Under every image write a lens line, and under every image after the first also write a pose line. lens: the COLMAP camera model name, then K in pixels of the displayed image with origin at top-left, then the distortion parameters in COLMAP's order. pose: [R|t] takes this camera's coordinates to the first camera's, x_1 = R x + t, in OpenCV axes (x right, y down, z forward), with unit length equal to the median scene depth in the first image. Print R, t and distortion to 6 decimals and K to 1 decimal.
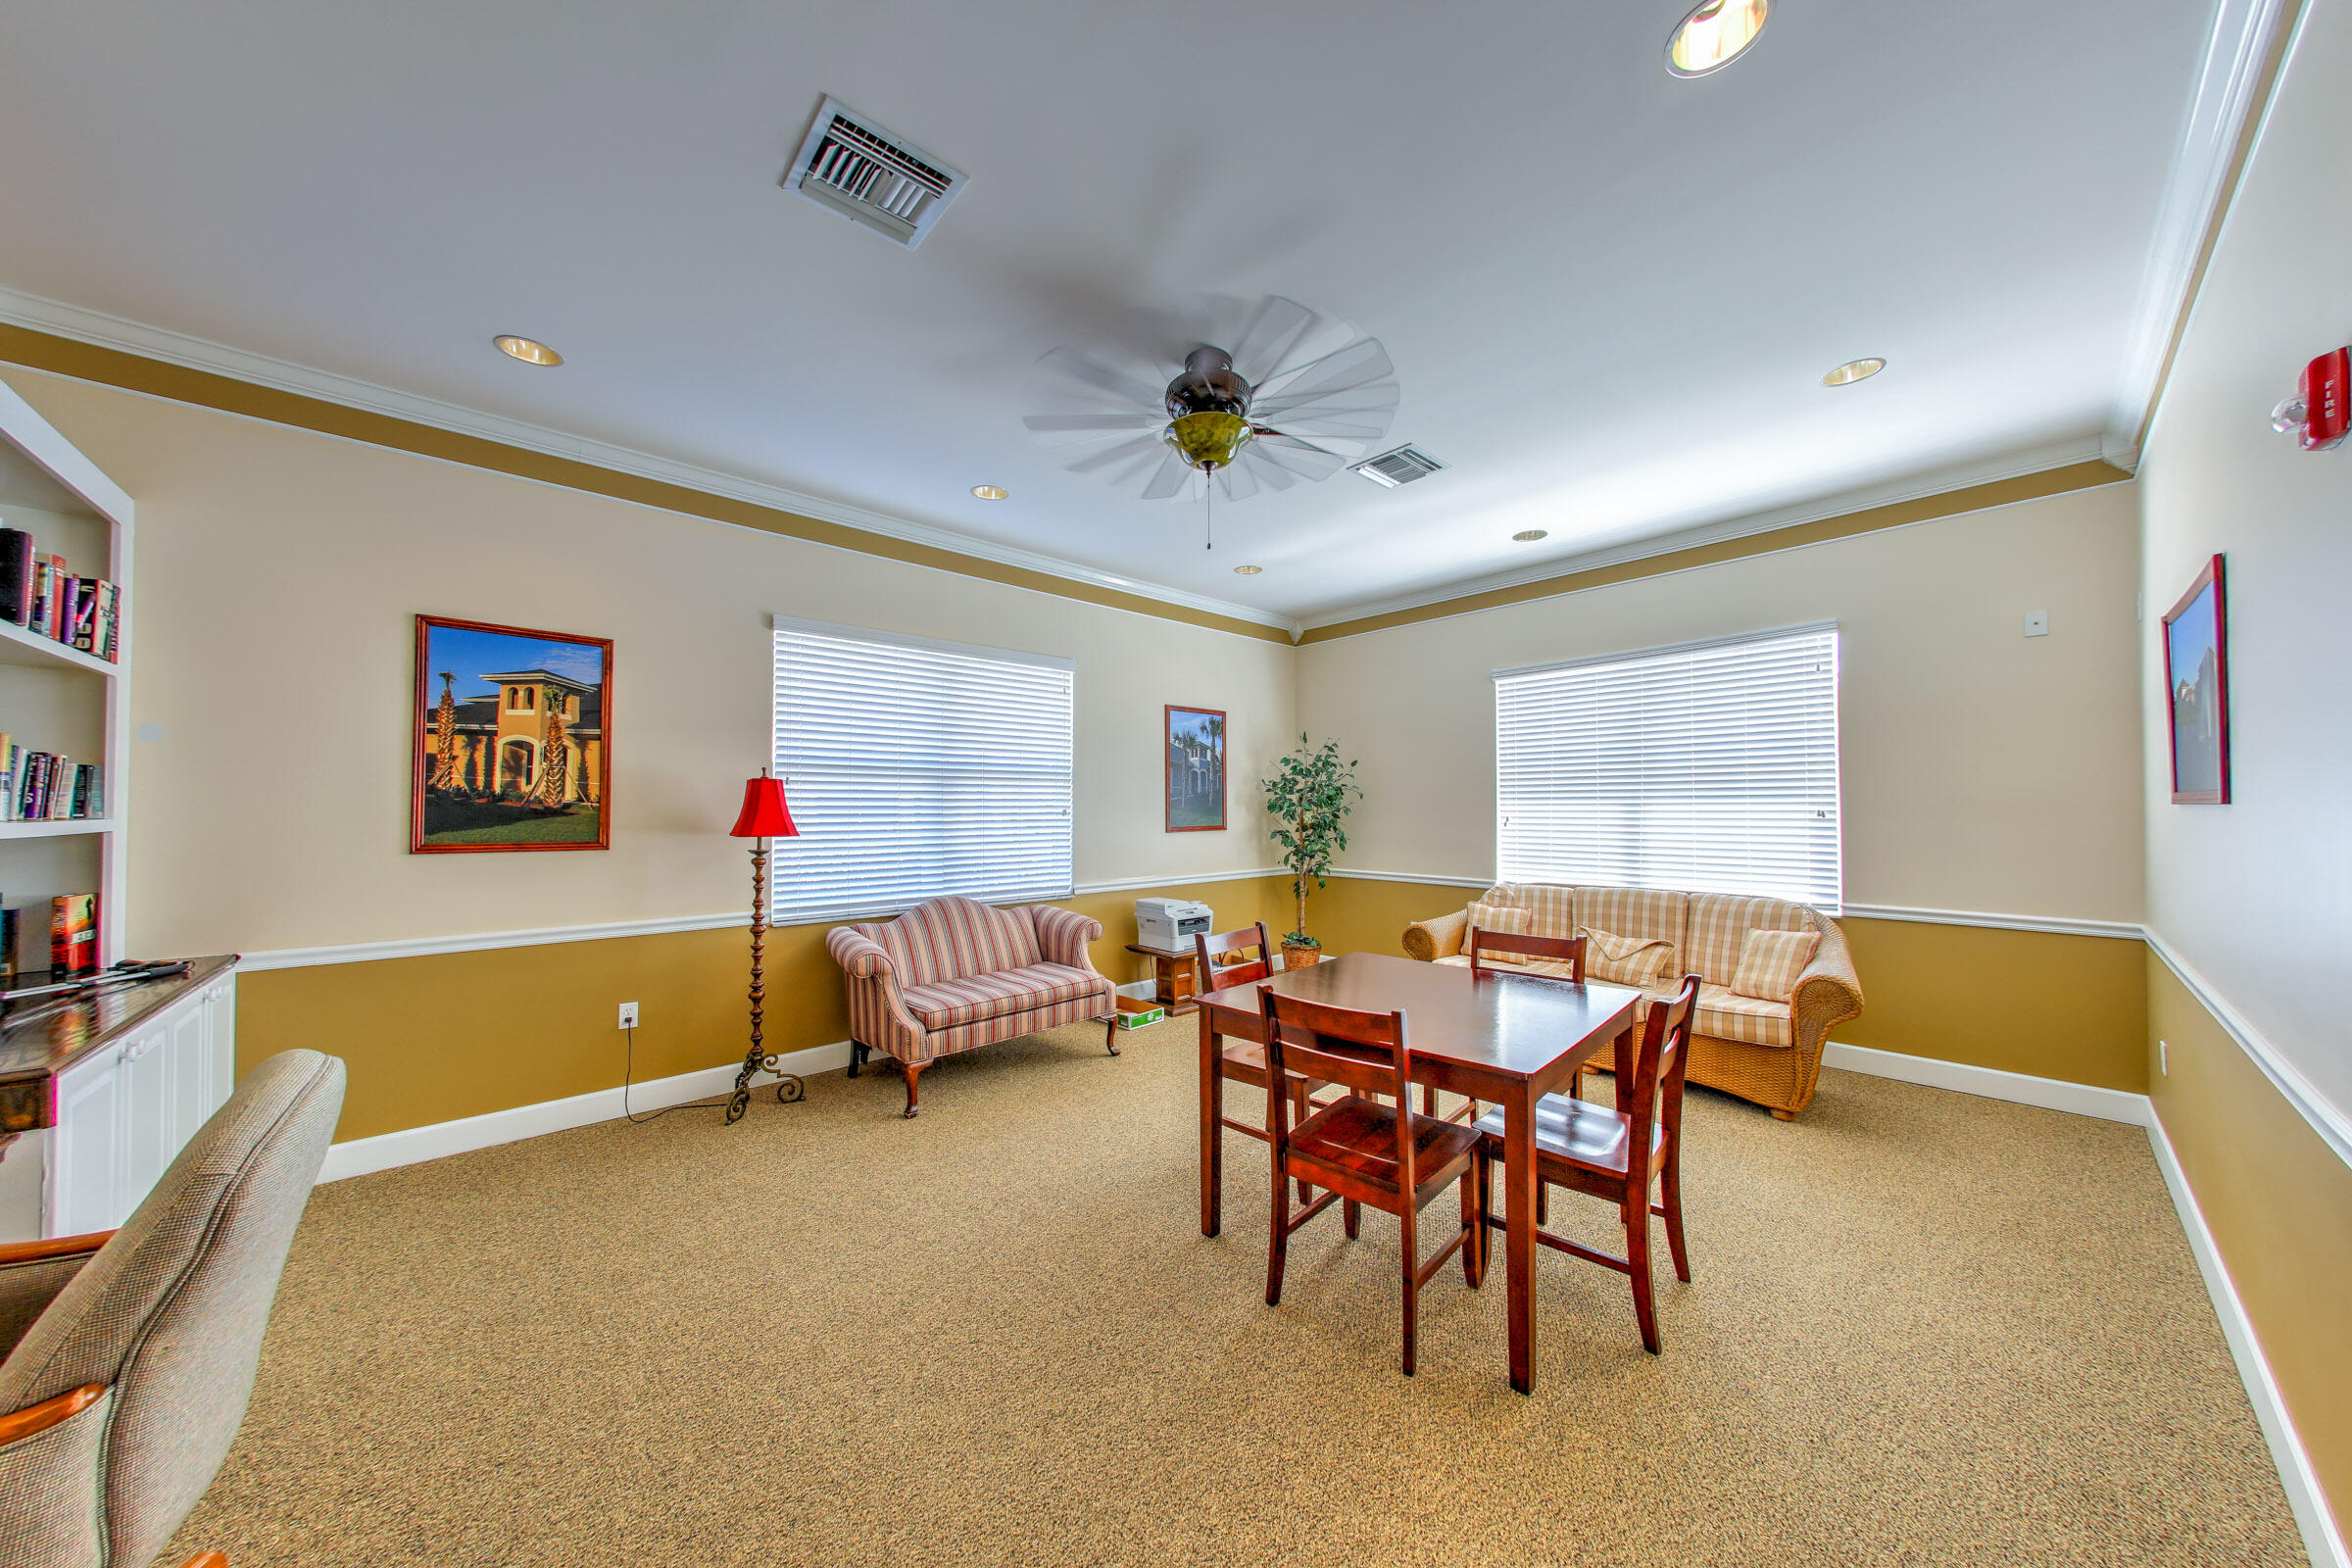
lens RADIAL K [[769.9, 0, 1178.6], [0, 769.9, 792.4], [0, 0, 1]] dist [0.000022, -0.000133]
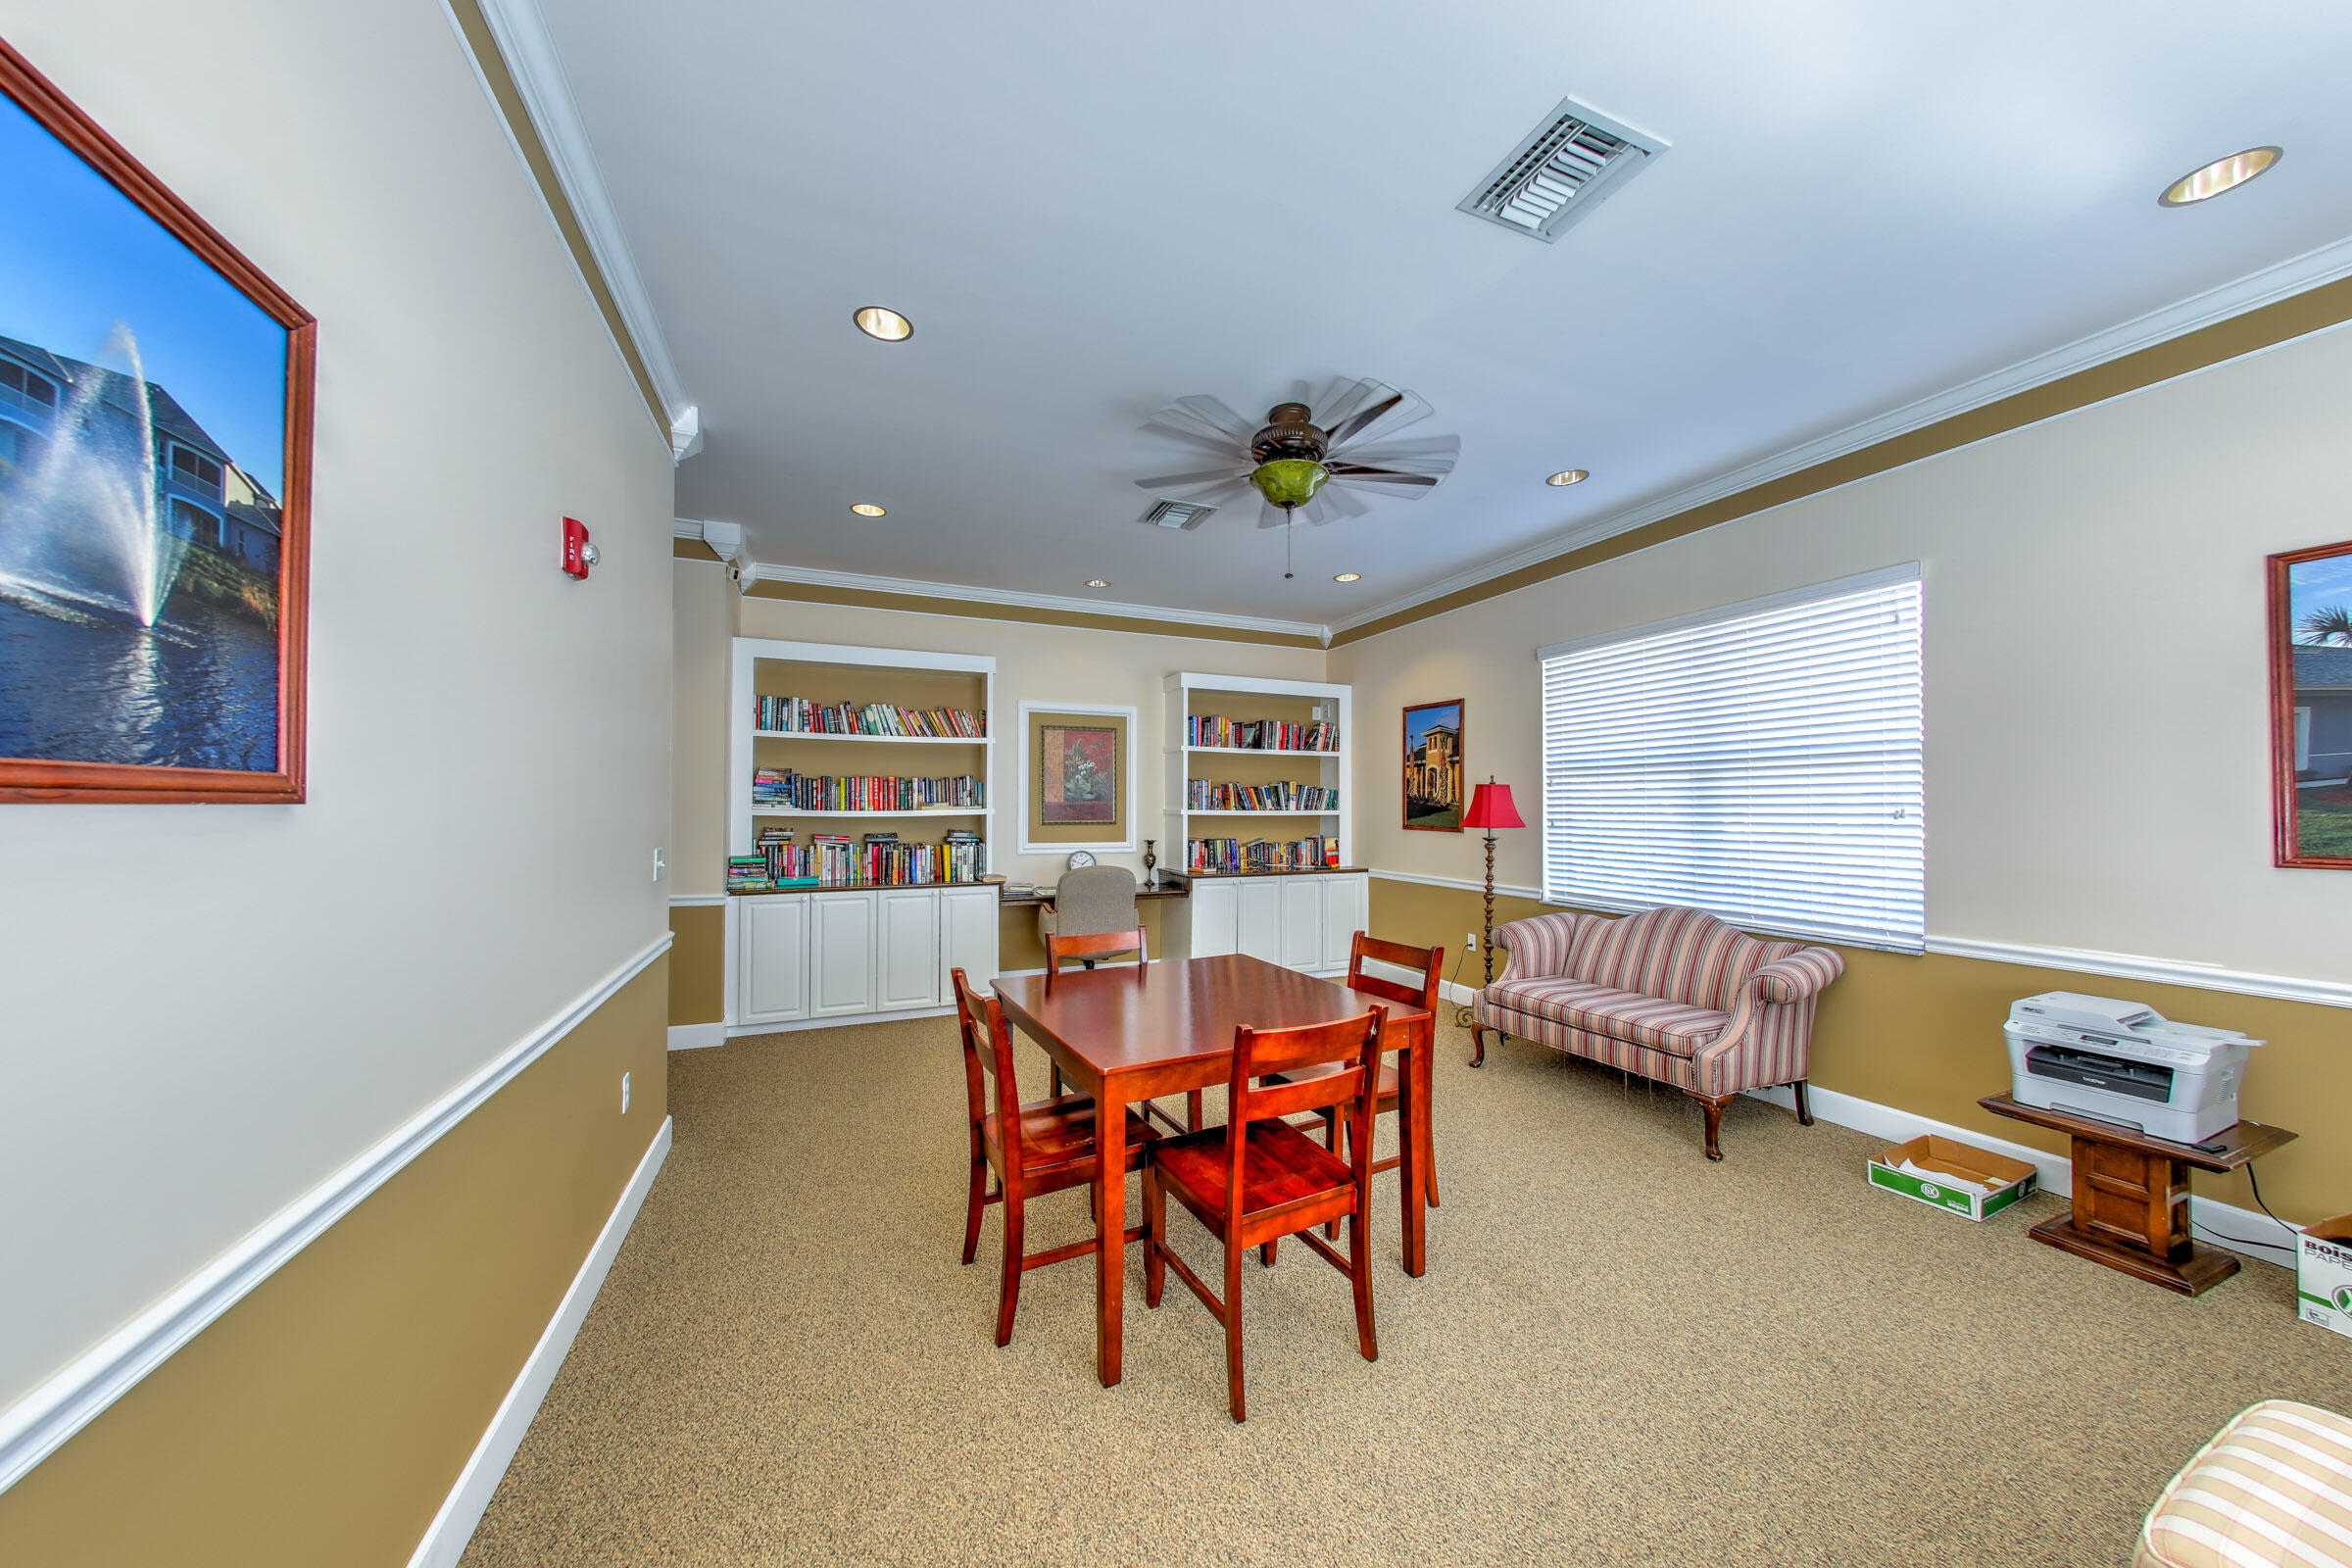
lens RADIAL K [[769.9, 0, 1184.4], [0, 769.9, 793.9], [0, 0, 1]] dist [0.000022, -0.000133]
pose [[-0.321559, -0.011901, -0.946815, 0.956867], [0.022387, 0.999546, -0.020167, 0.014901], [0.946625, -0.027681, -0.321146, 0.998594]]
